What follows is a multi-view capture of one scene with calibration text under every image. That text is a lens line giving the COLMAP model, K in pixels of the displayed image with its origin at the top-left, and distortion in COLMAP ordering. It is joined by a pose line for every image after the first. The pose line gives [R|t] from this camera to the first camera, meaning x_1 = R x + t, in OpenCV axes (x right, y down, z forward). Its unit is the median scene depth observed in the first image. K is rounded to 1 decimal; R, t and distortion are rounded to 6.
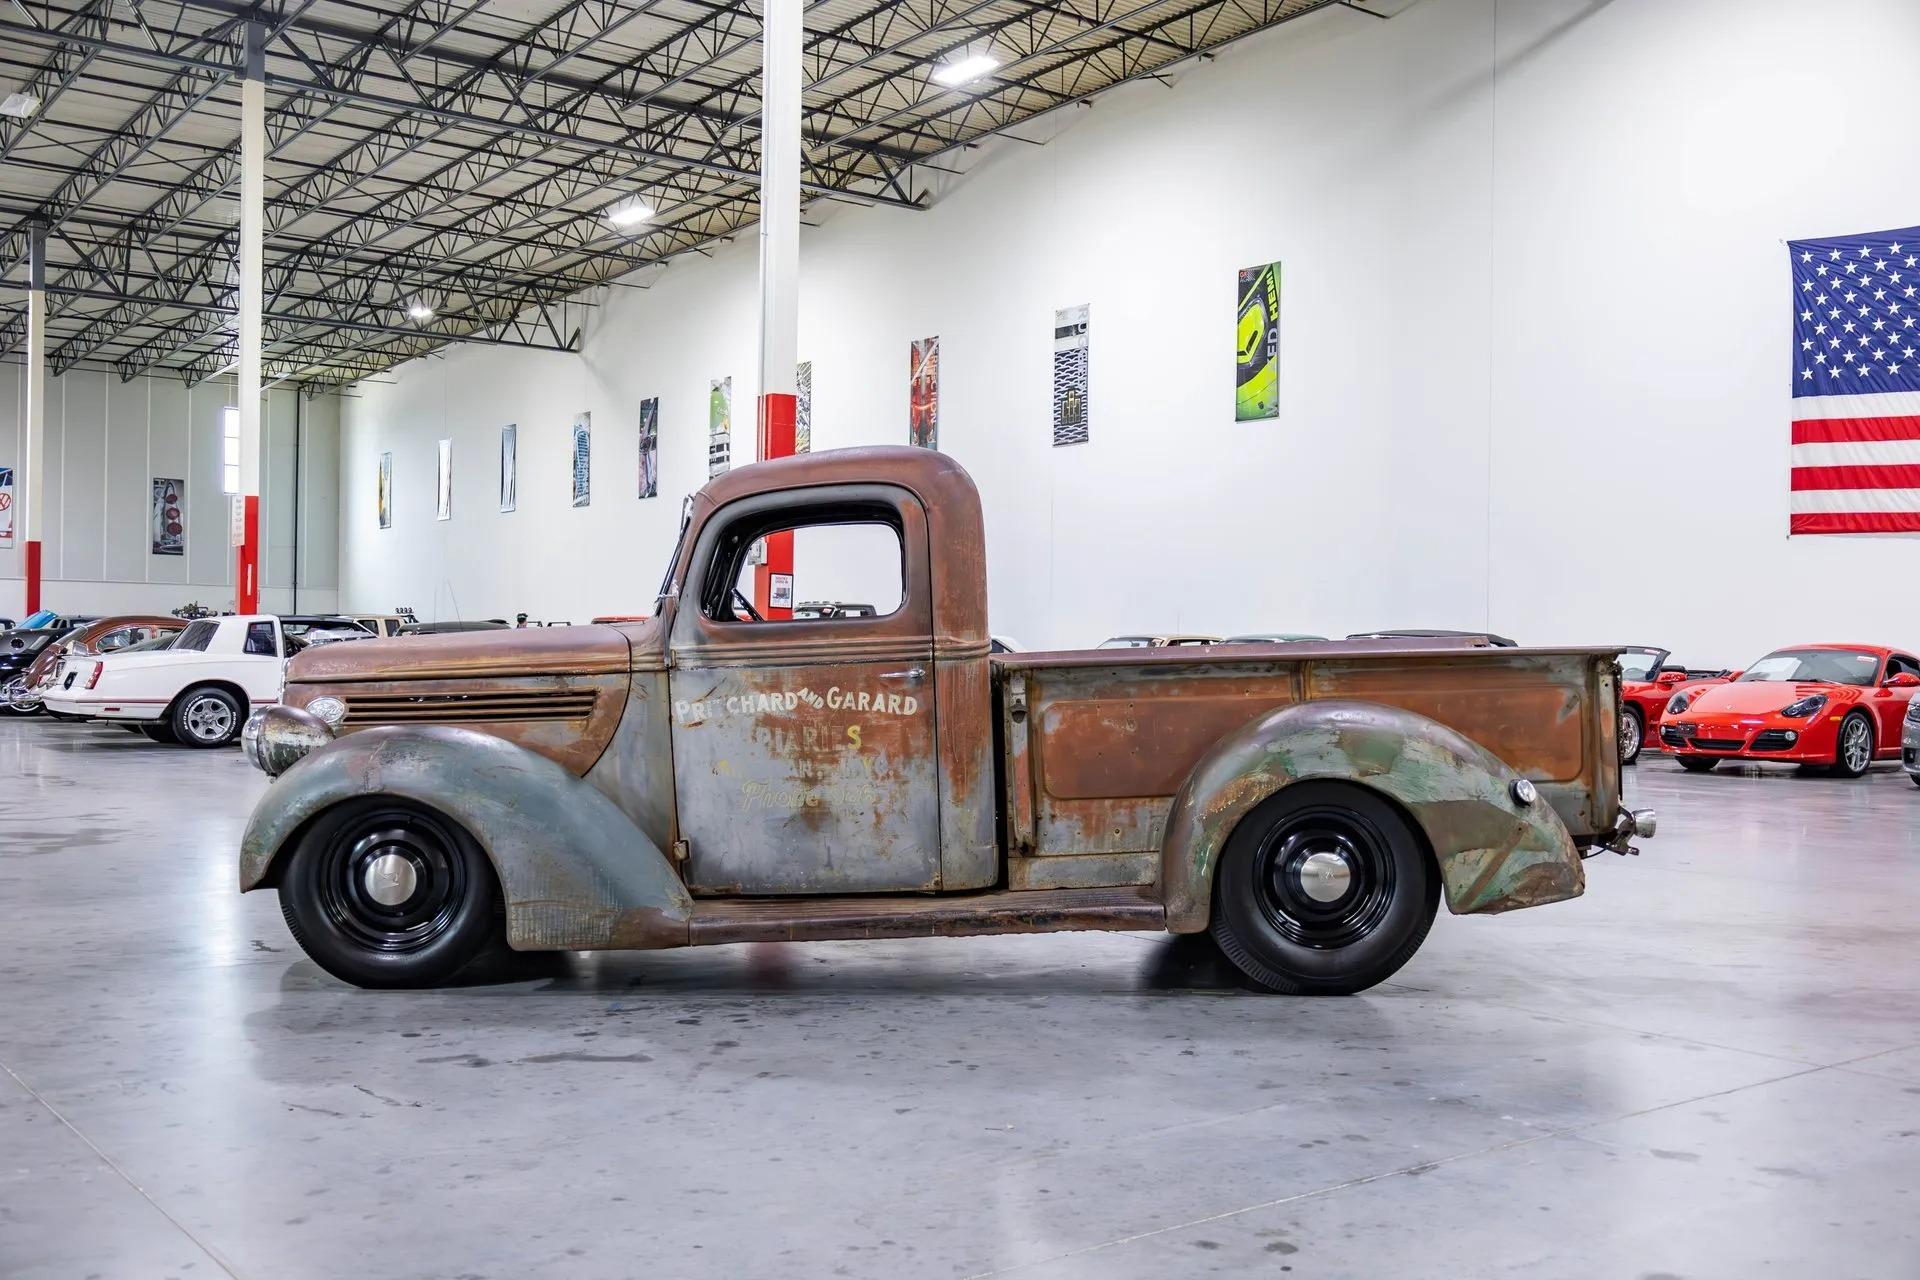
lens RADIAL K [[1805.4, 0, 964.5], [0, 1805.4, 643.3], [0, 0, 1]] dist [0.084508, 0.000000]
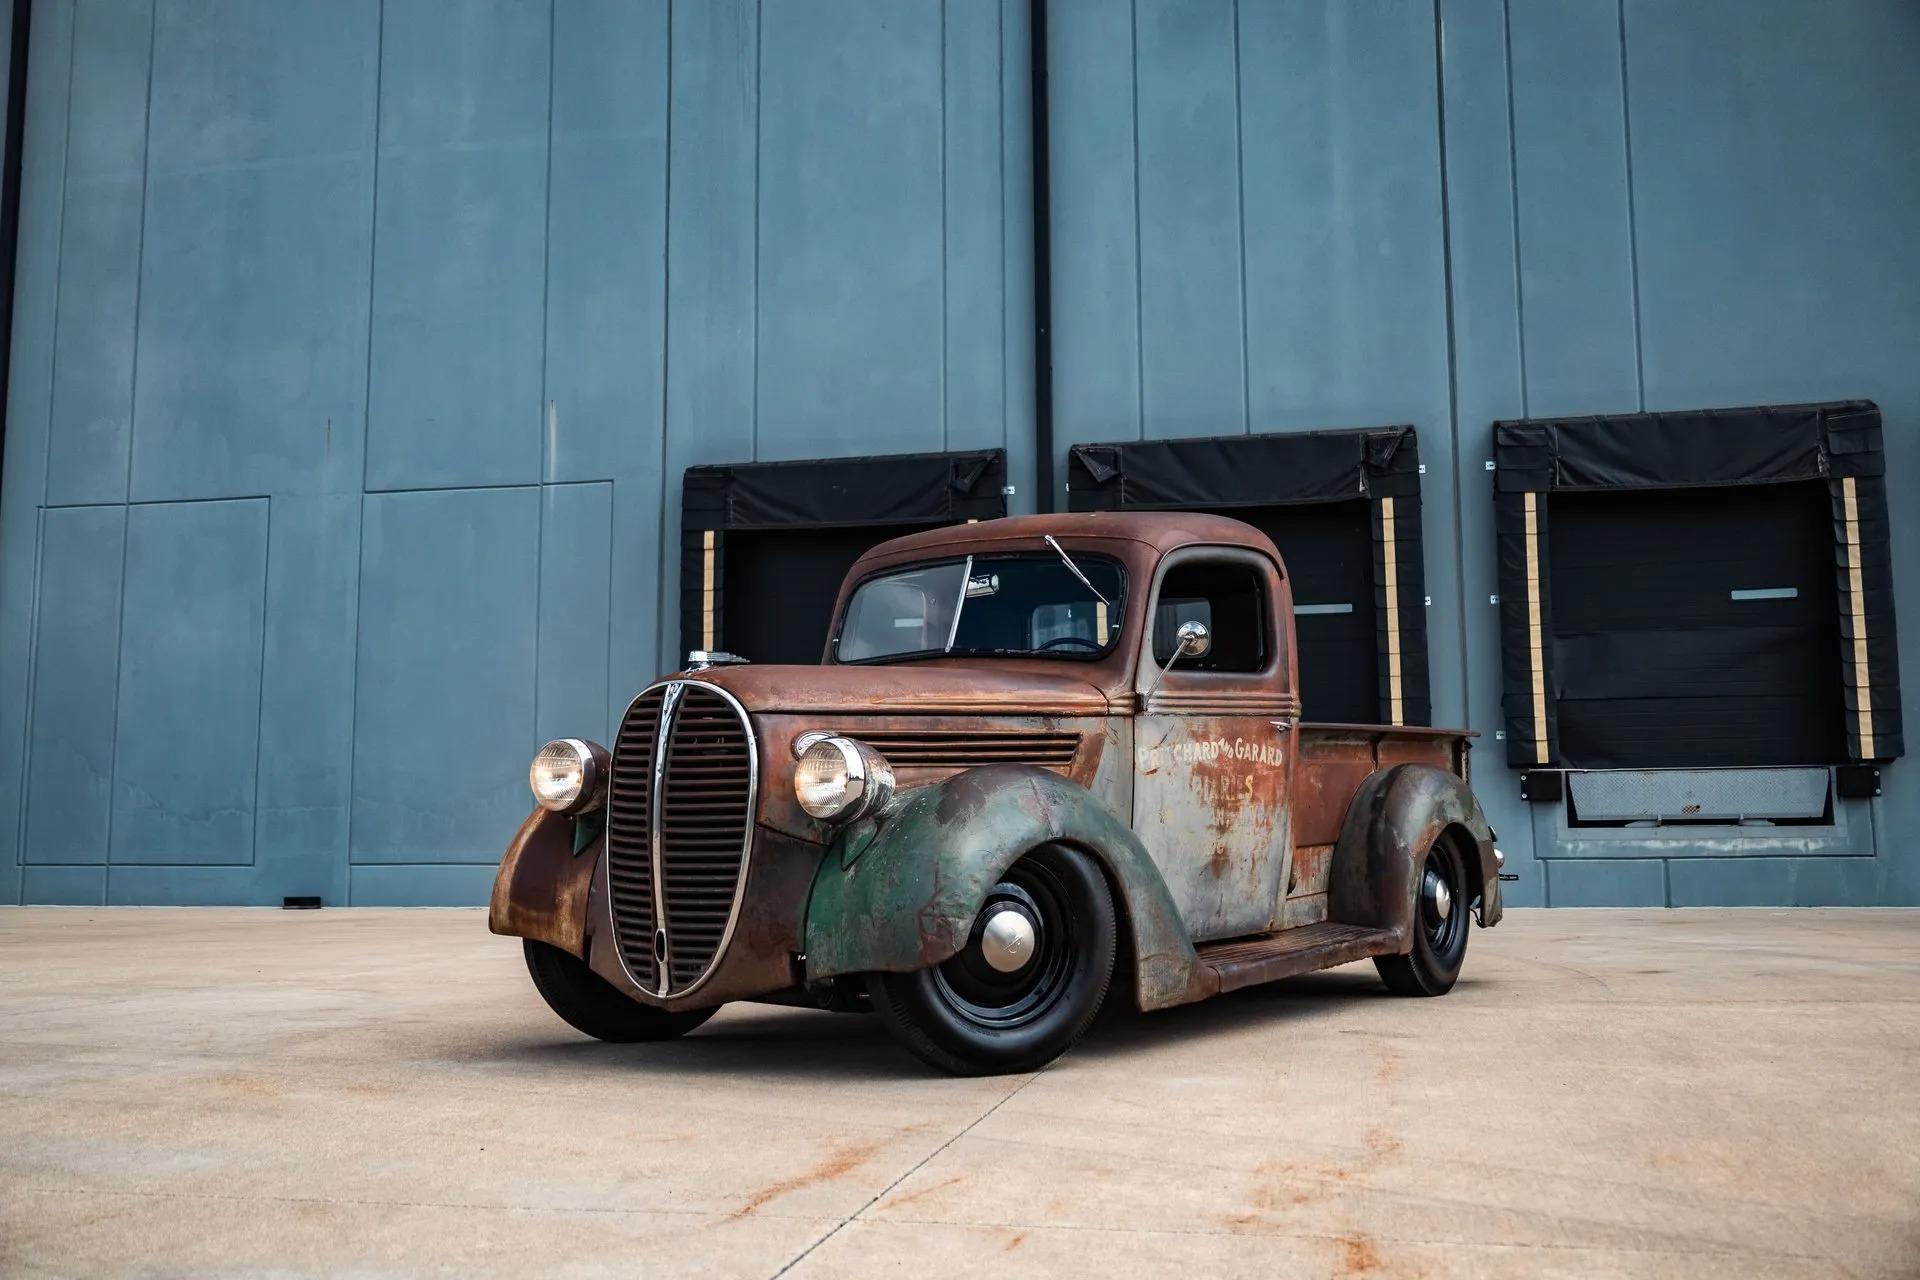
lens RADIAL K [[1750.3, 0, 963.9], [0, 1750.3, 673.8], [0, 0, 1]] dist [0.004354, 0.000000]
pose [[0.609266, 0.065125, 0.790287, -0.963557], [-0.003489, 0.996832, -0.079456, 0.067807], [-0.792959, 0.045652, 0.607563, 0.508736]]
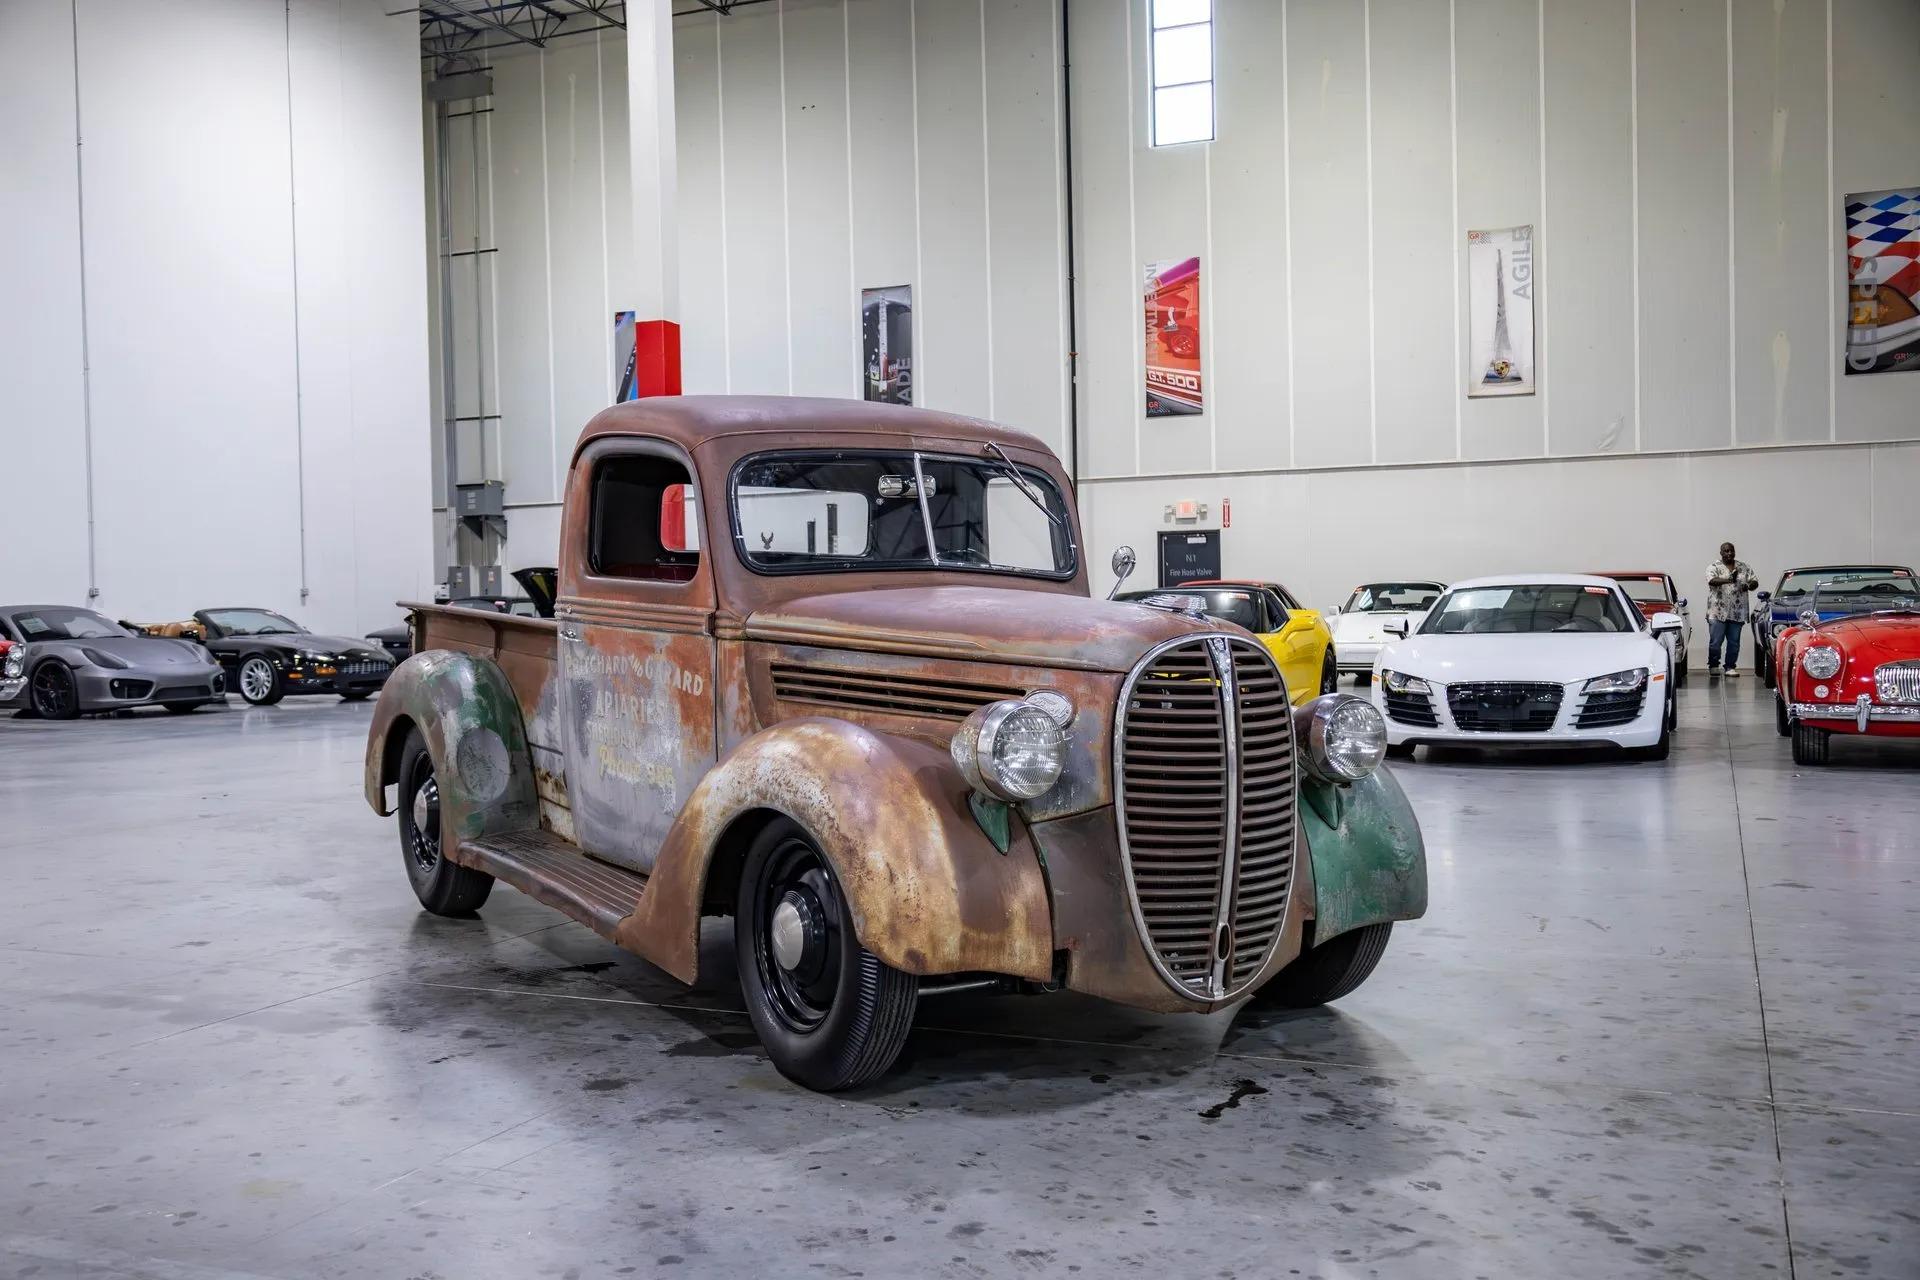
lens RADIAL K [[1750.3, 0, 950.7], [0, 1750.3, 649.7], [0, 0, 1]] dist [0.004354, 0.000000]
pose [[-0.470351, -0.030225, 0.881962, -0.965947], [0.003490, 0.999342, 0.036108, -0.011707], [-0.882473, 0.020061, -0.469936, 1.520099]]
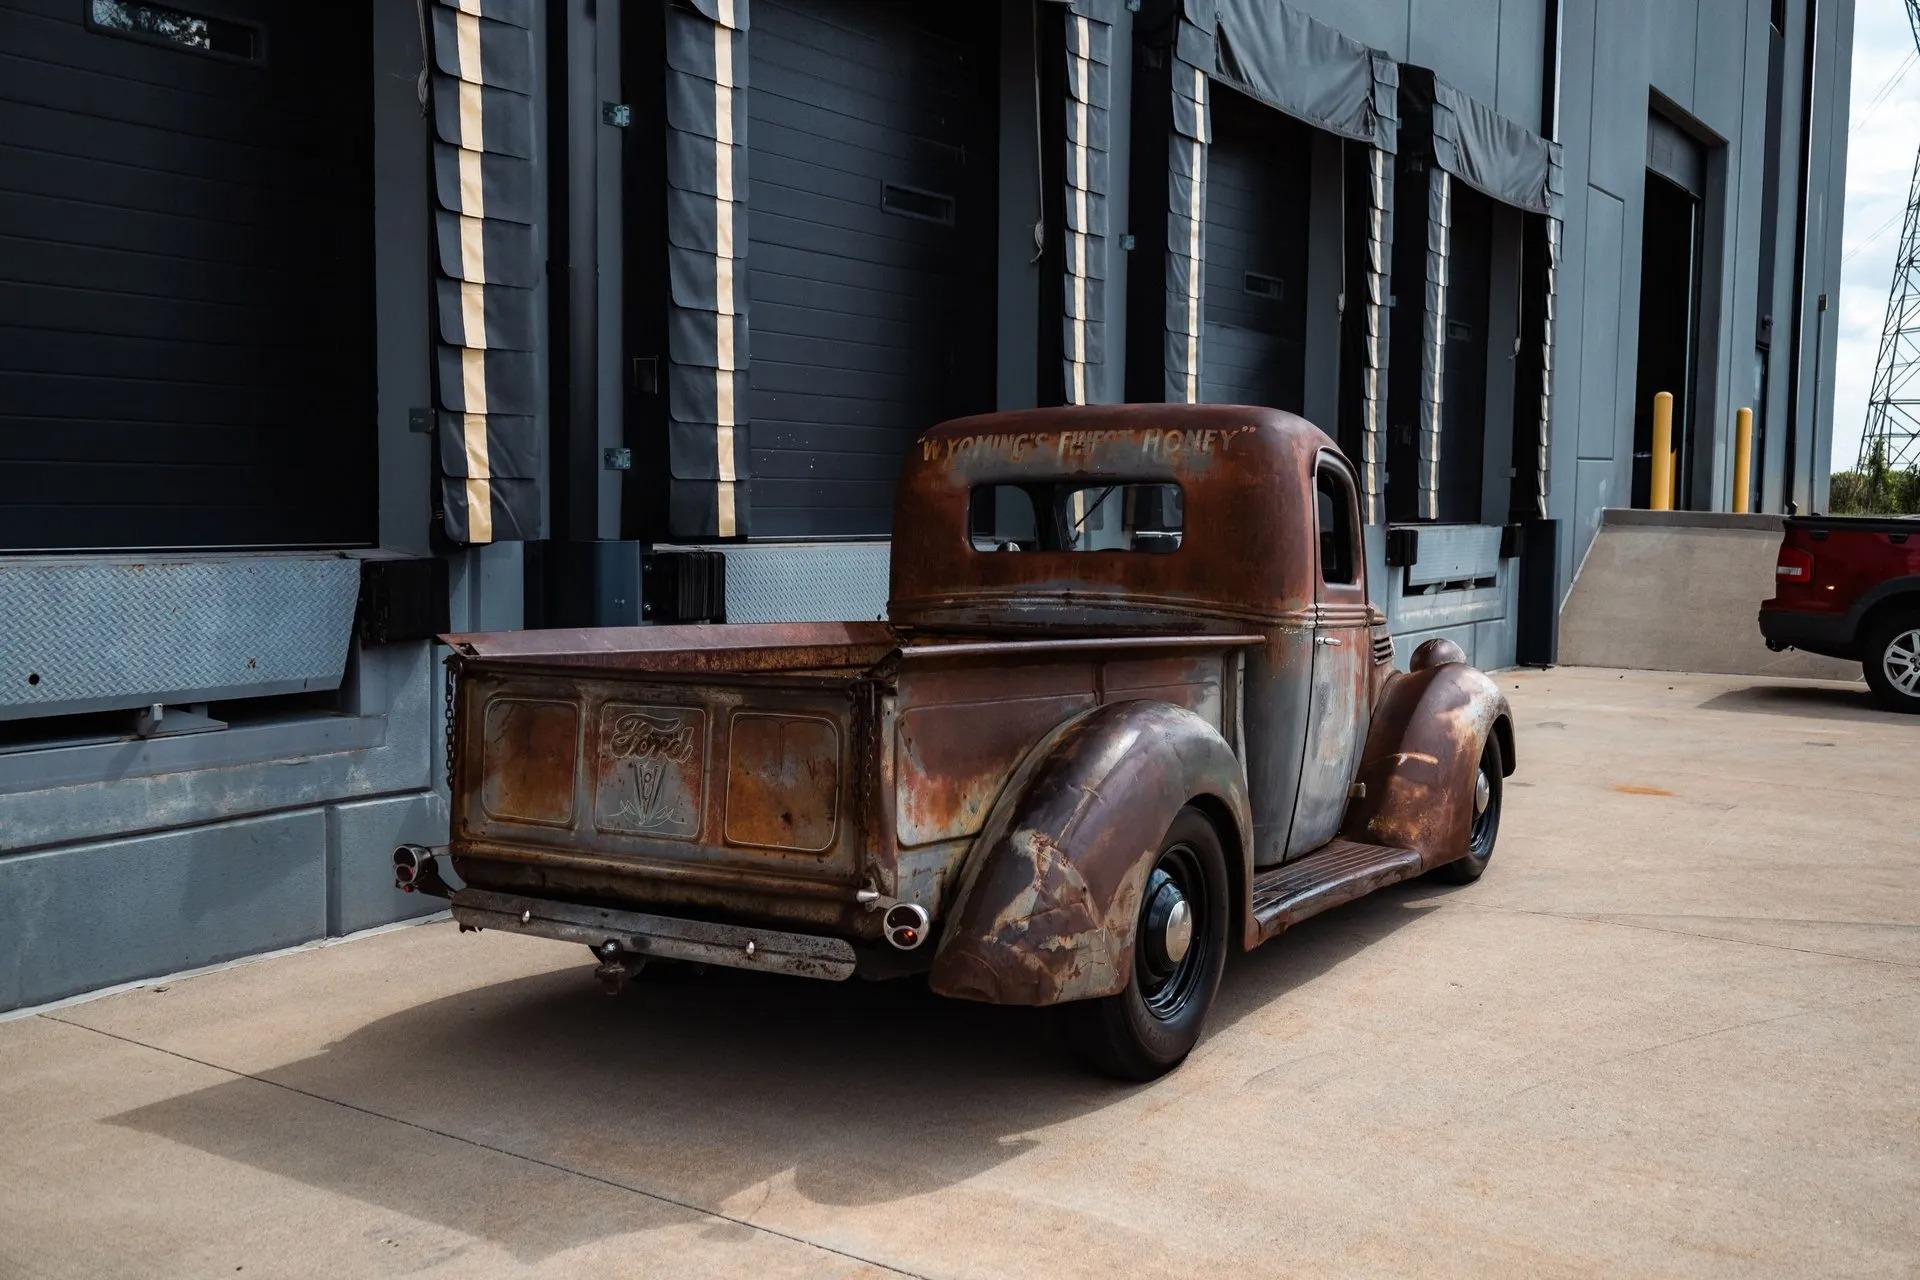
lens RADIAL K [[1890.8, 0, 978.8], [0, 1890.8, 647.7], [0, 0, 1]] dist [0.000613, 0.000000]
pose [[-0.568761, 0.050005, -0.820981, 0.909678], [-0.015548, 0.997318, 0.071517, -0.054237], [0.822356, 0.053441, -0.566458, 1.688682]]
